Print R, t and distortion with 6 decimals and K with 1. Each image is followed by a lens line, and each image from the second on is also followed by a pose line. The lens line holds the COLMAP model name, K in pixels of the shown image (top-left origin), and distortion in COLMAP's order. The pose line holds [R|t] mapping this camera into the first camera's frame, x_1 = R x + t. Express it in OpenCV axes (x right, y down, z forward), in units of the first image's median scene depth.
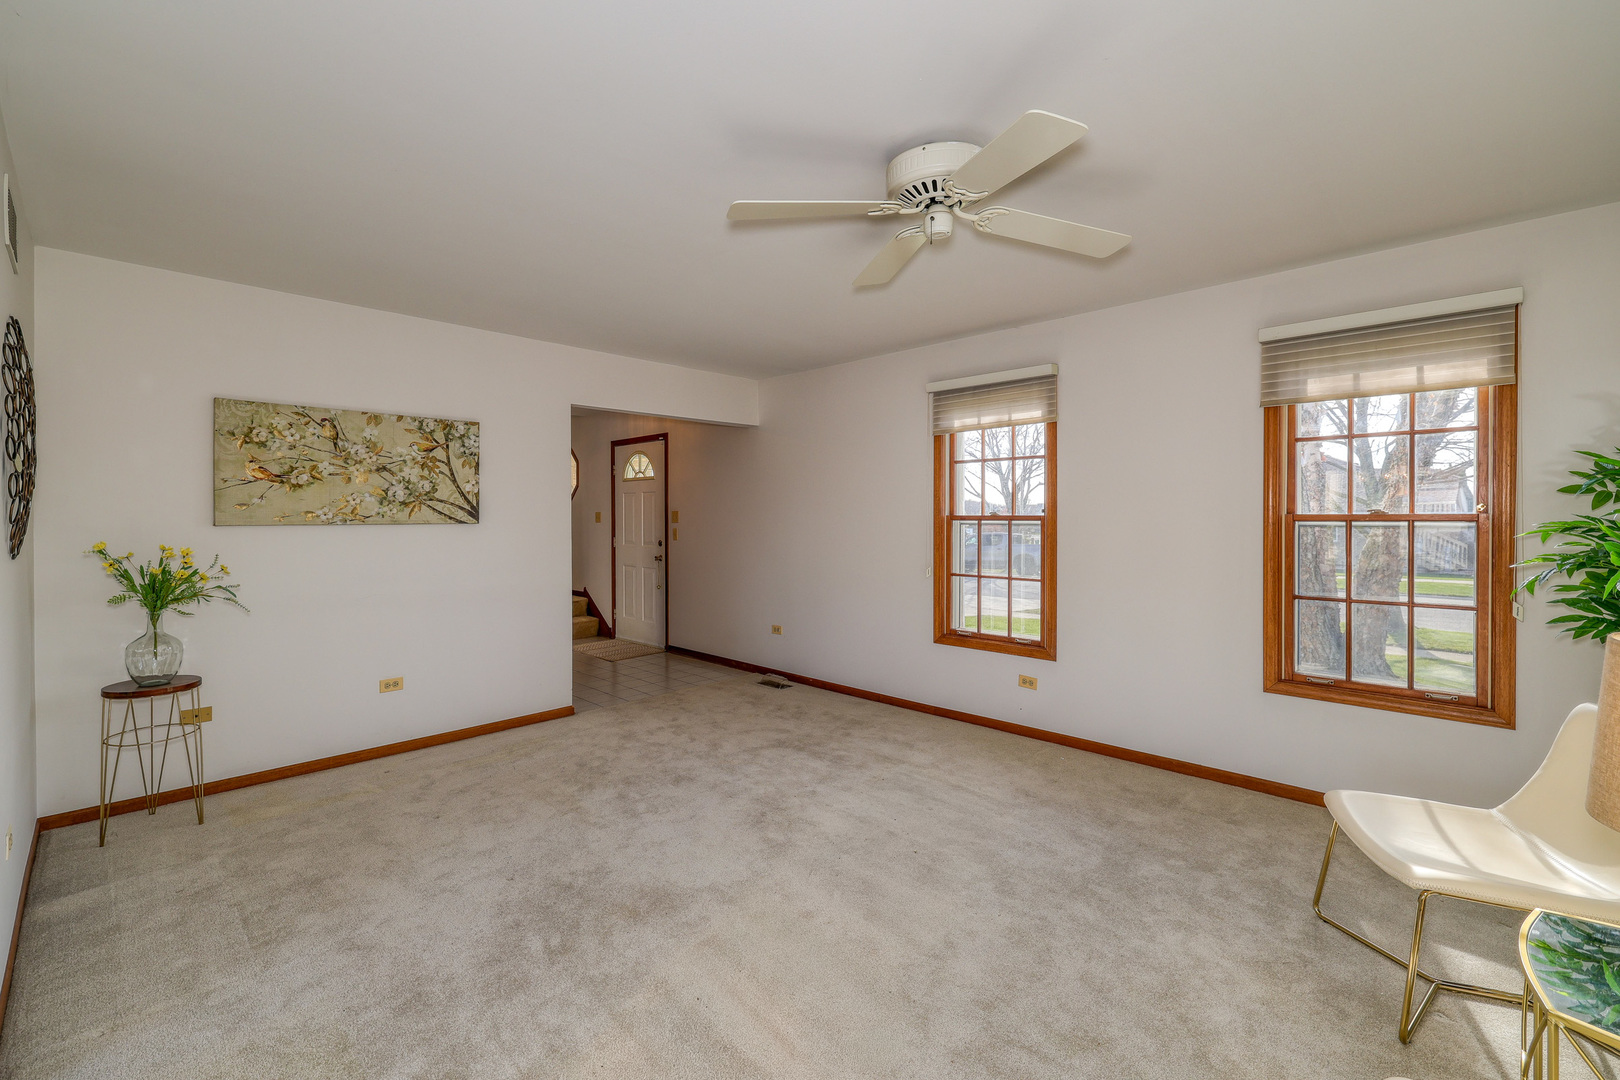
lens RADIAL K [[693.9, 0, 793.7], [0, 693.9, 511.4], [0, 0, 1]] dist [-0.011698, 0.000344]
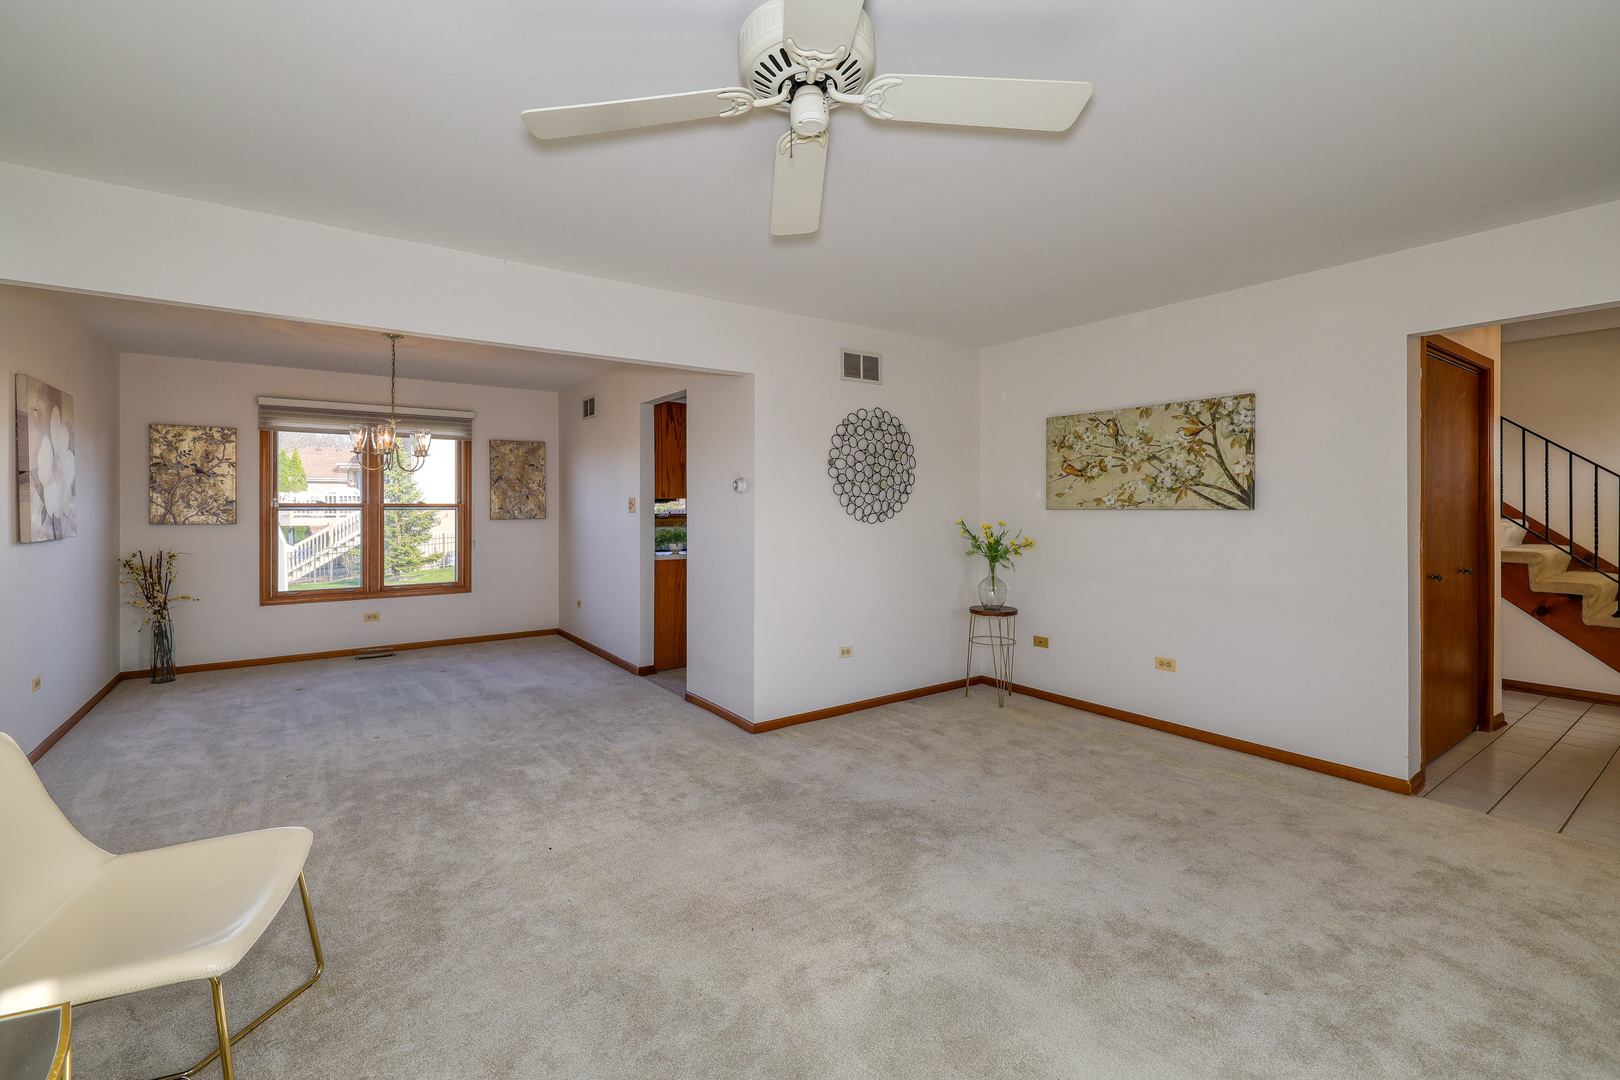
lens RADIAL K [[693.9, 0, 793.7], [0, 693.9, 511.4], [0, 0, 1]] dist [-0.011698, 0.000344]
pose [[-0.195184, 0.008414, -0.980731, 0.558757], [0.007843, 0.999945, 0.007017, 0.009575], [0.980735, -0.006322, -0.195239, 0.669518]]
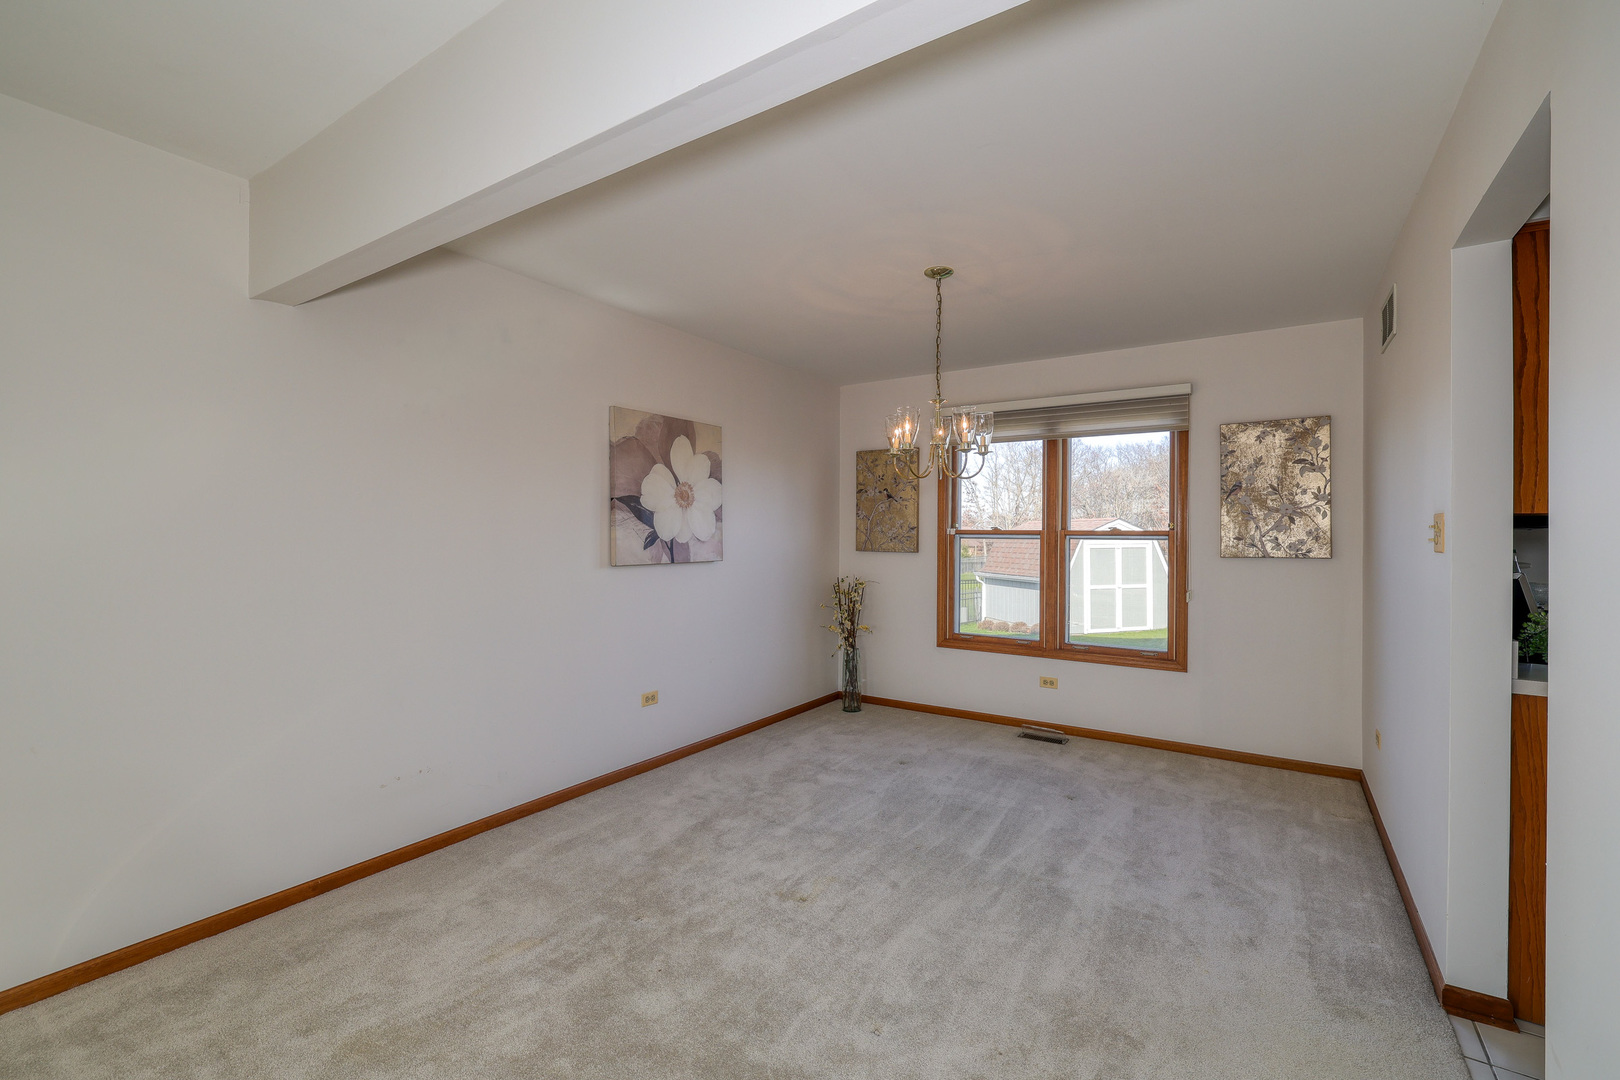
lens RADIAL K [[682.2, 0, 817.8], [0, 682.2, 534.8], [0, 0, 1]] dist [0.000010, -0.000080]
pose [[-0.981756, -0.004193, -0.190099, -0.220711], [-0.003269, 0.999981, -0.005170, 0.010257], [0.190118, -0.004454, -0.981751, 0.475712]]
